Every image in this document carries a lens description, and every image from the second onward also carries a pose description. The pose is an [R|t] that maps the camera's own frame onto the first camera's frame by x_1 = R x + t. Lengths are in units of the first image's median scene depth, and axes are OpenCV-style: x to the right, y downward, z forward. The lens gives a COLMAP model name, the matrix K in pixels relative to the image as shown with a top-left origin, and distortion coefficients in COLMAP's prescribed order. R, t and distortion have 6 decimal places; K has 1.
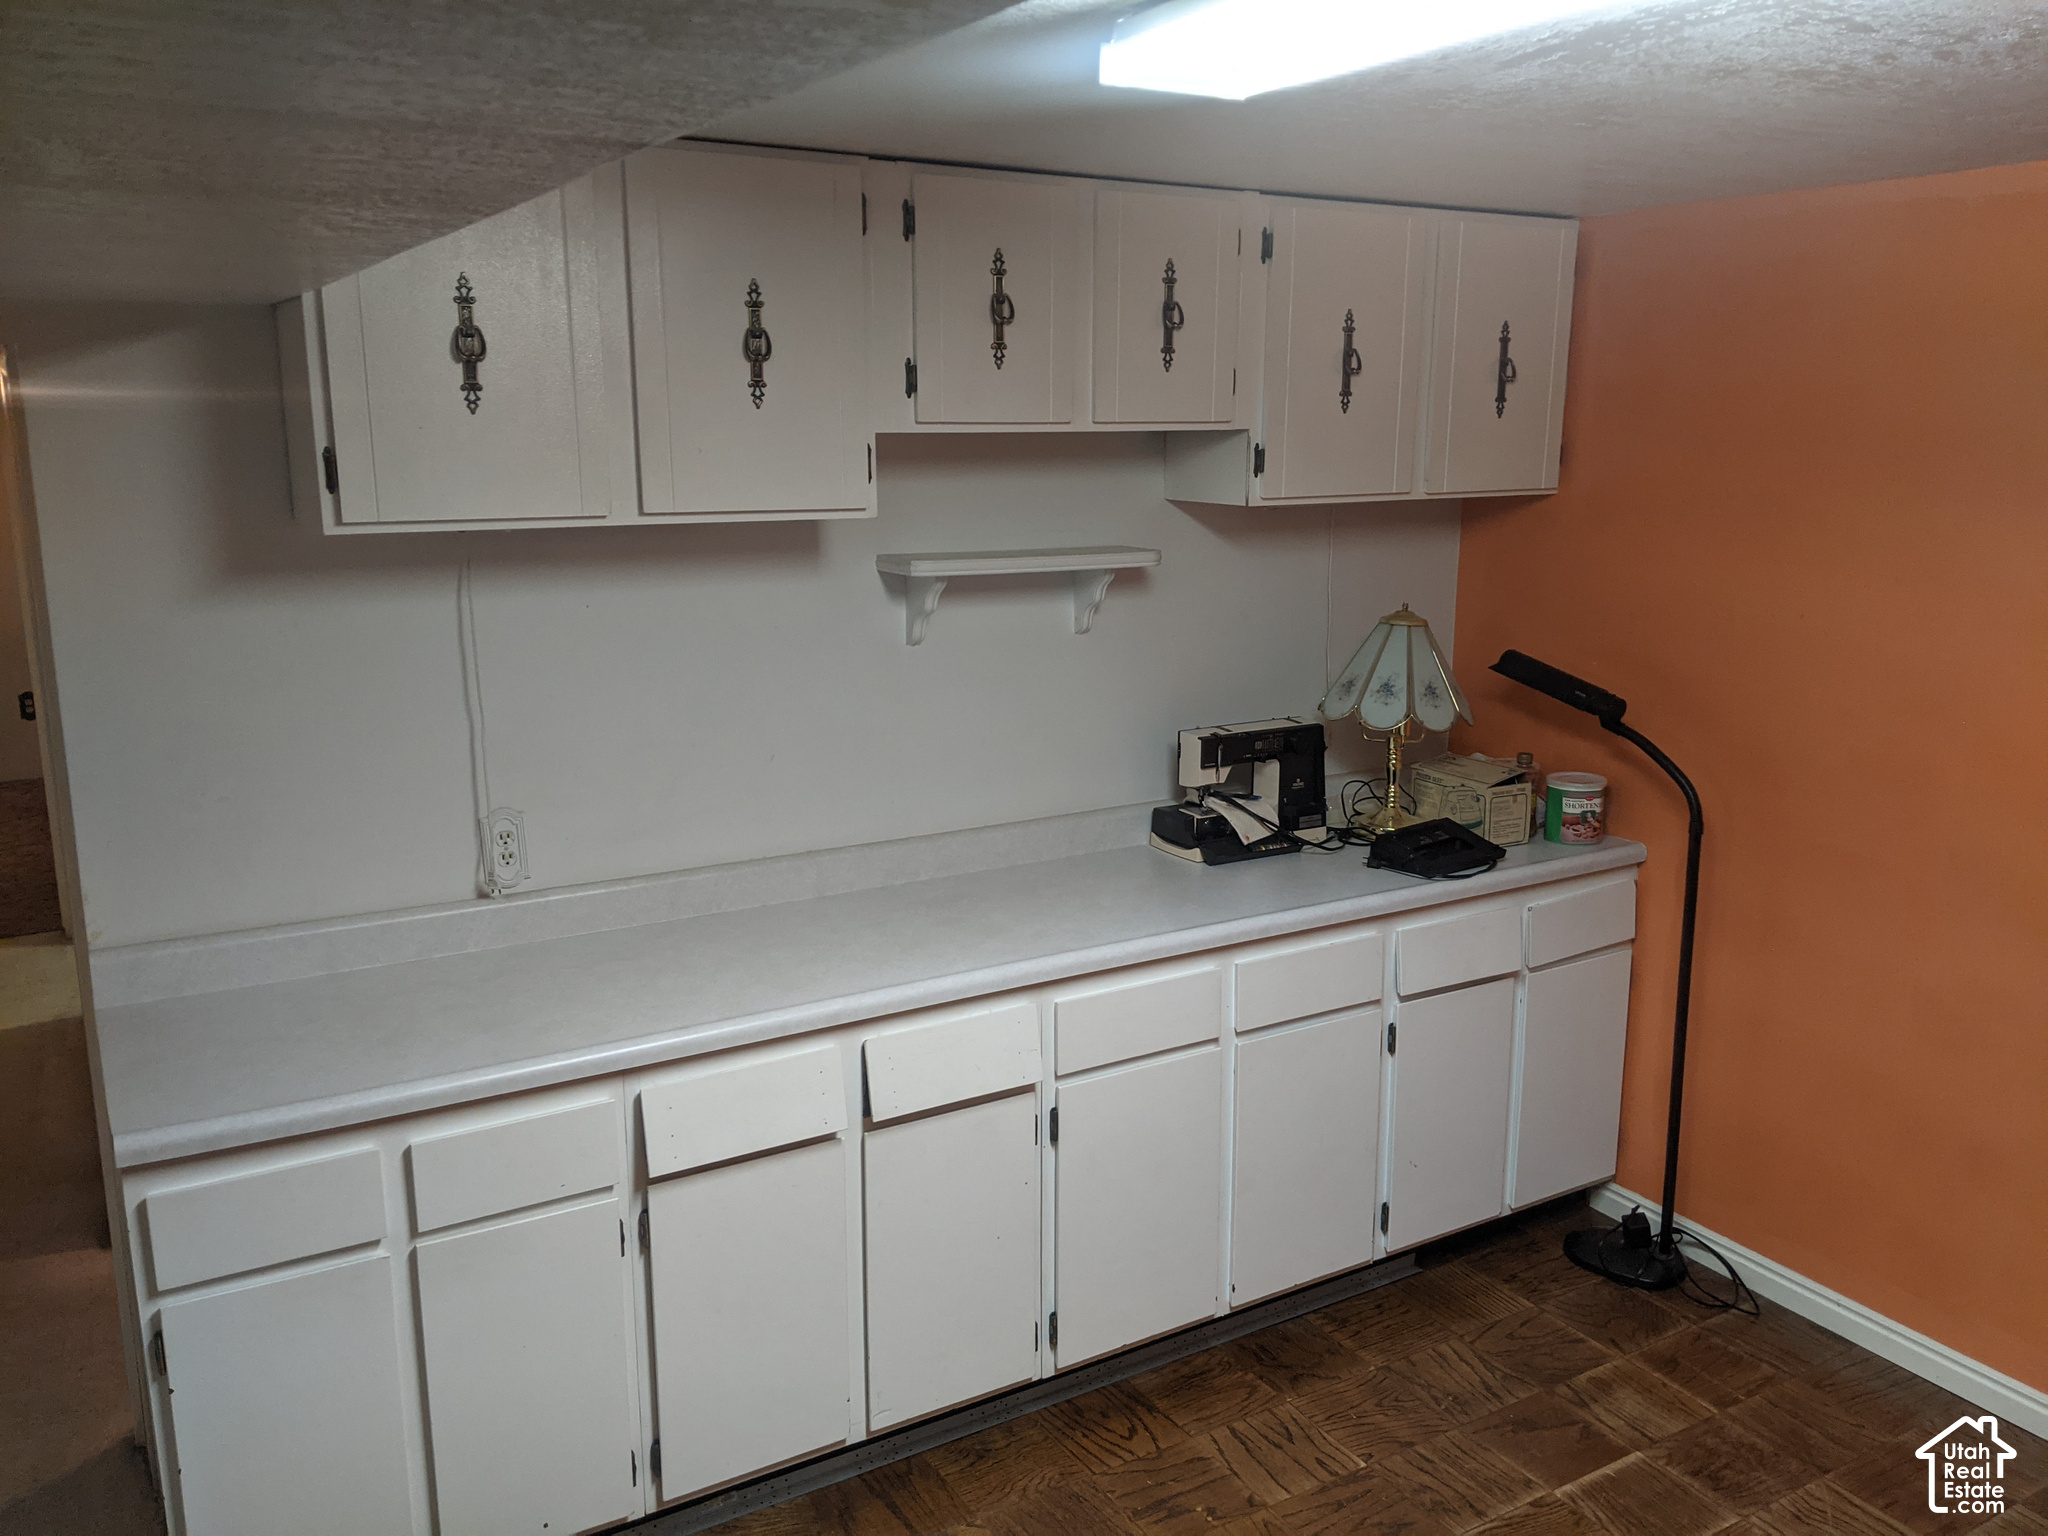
lens RADIAL K [[1643.6, 0, 1030.8], [0, 1643.6, 786.0], [0, 0, 1]] dist [0.064137, 0.004890]
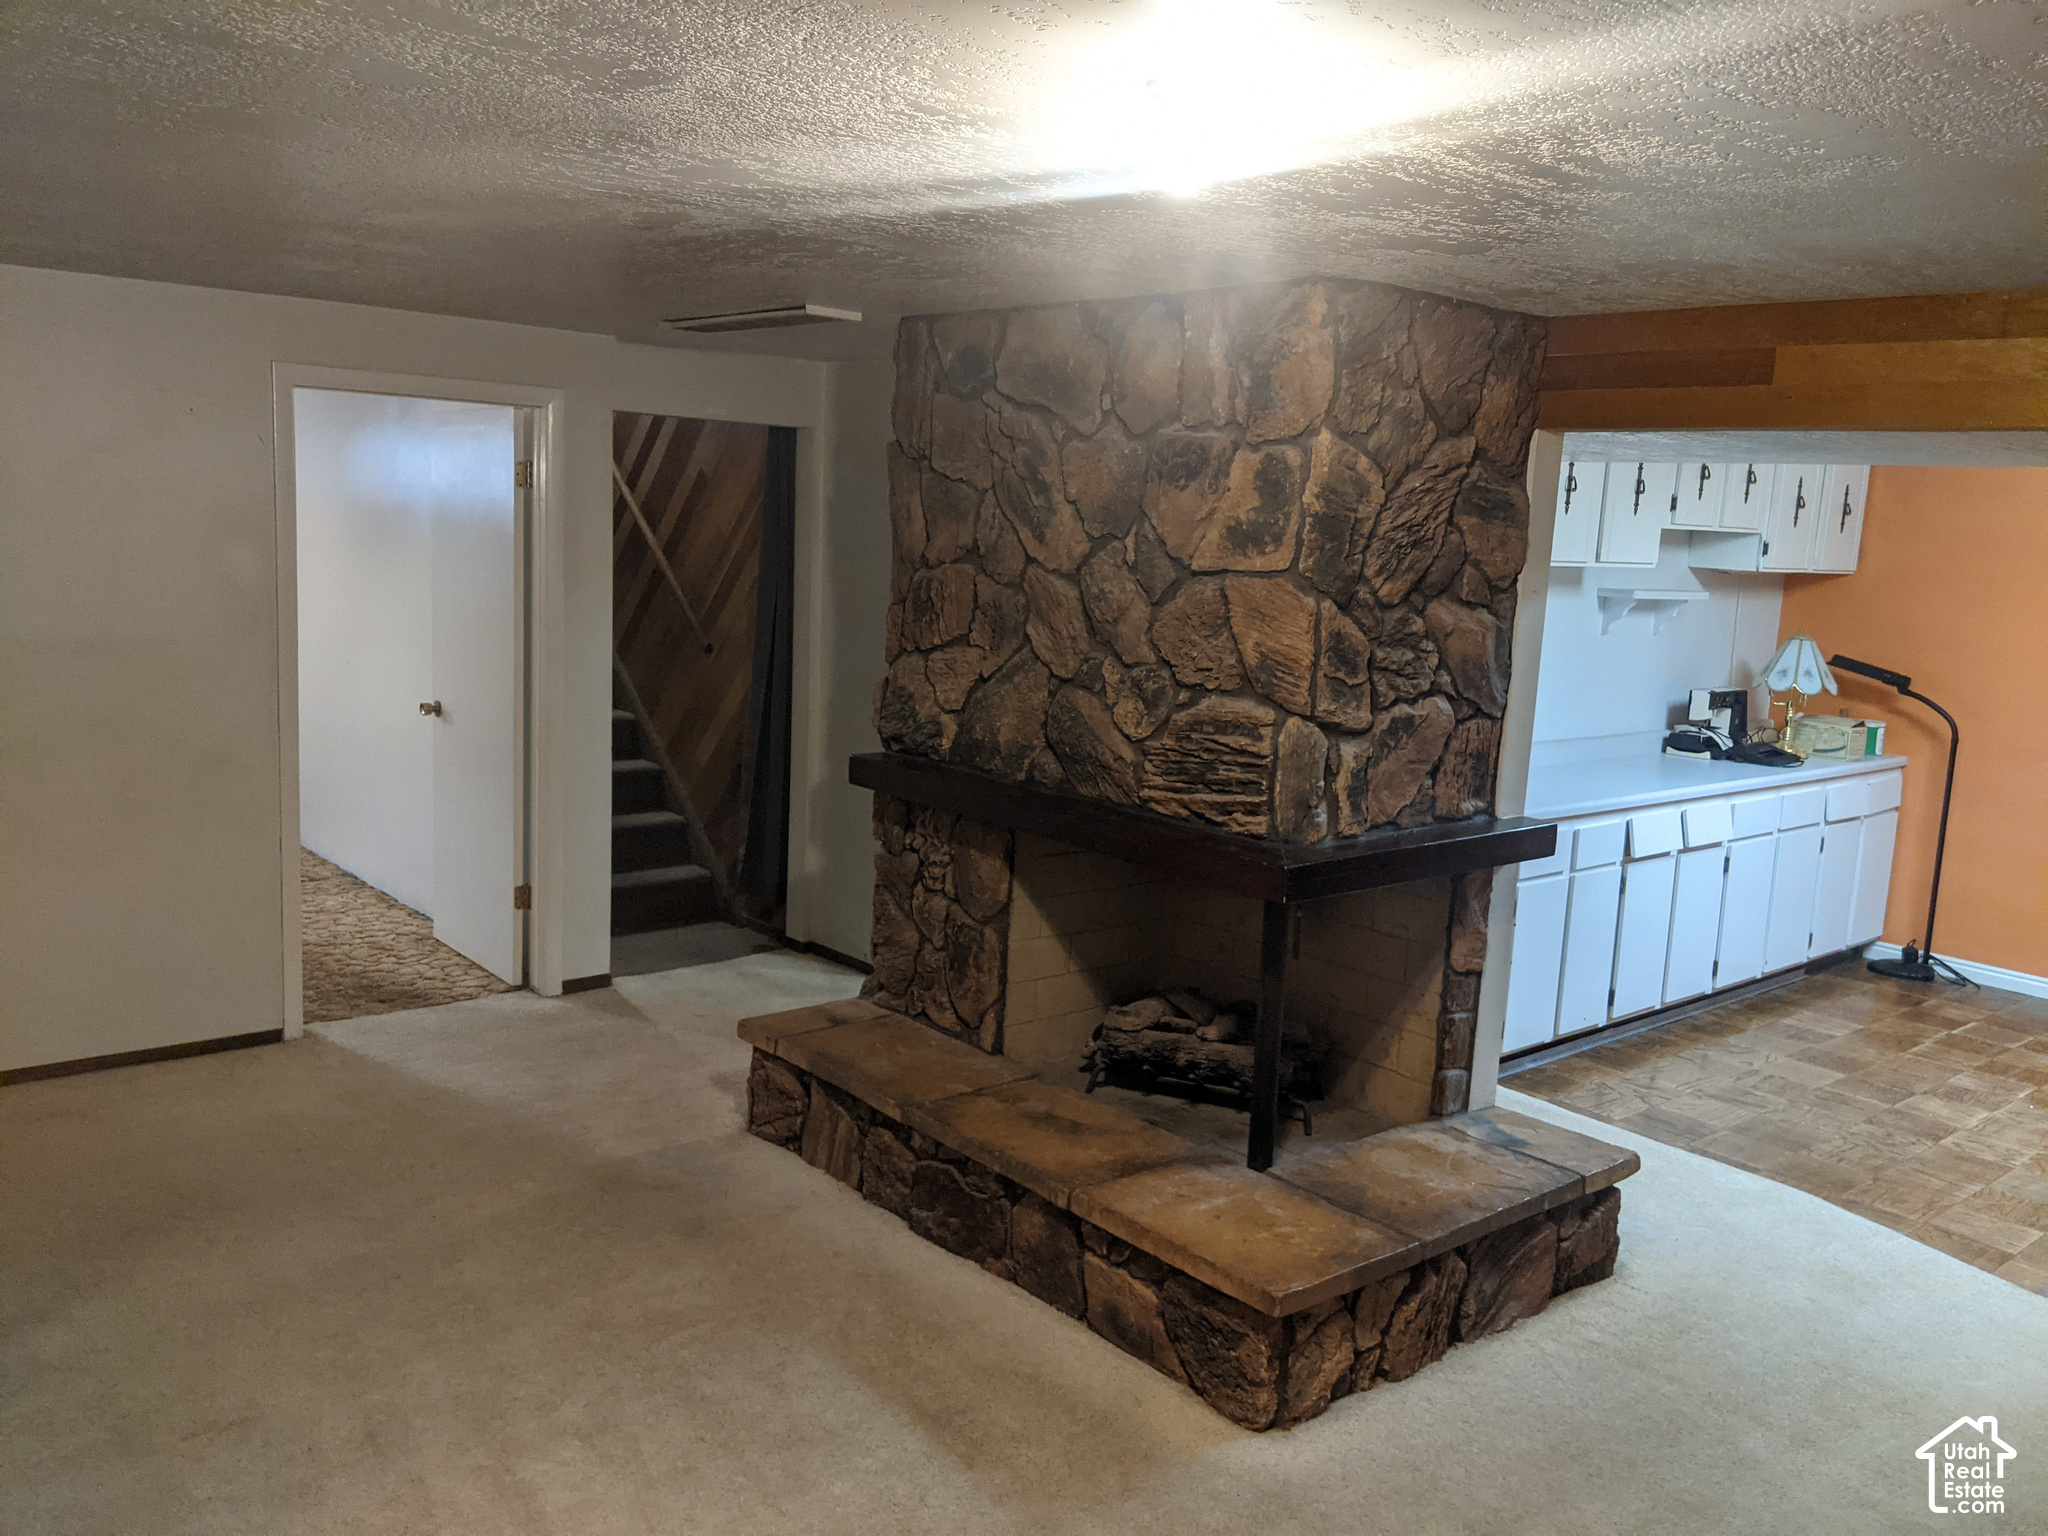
lens RADIAL K [[1643.6, 0, 1016.2], [0, 1643.6, 750.8], [0, 0, 1]] dist [0.064137, 0.004890]
pose [[0.983329, 0.024669, 0.180157, -1.092755], [-0.012203, 0.997474, -0.069974, 0.195451], [-0.181428, 0.066609, 0.981146, -0.784120]]
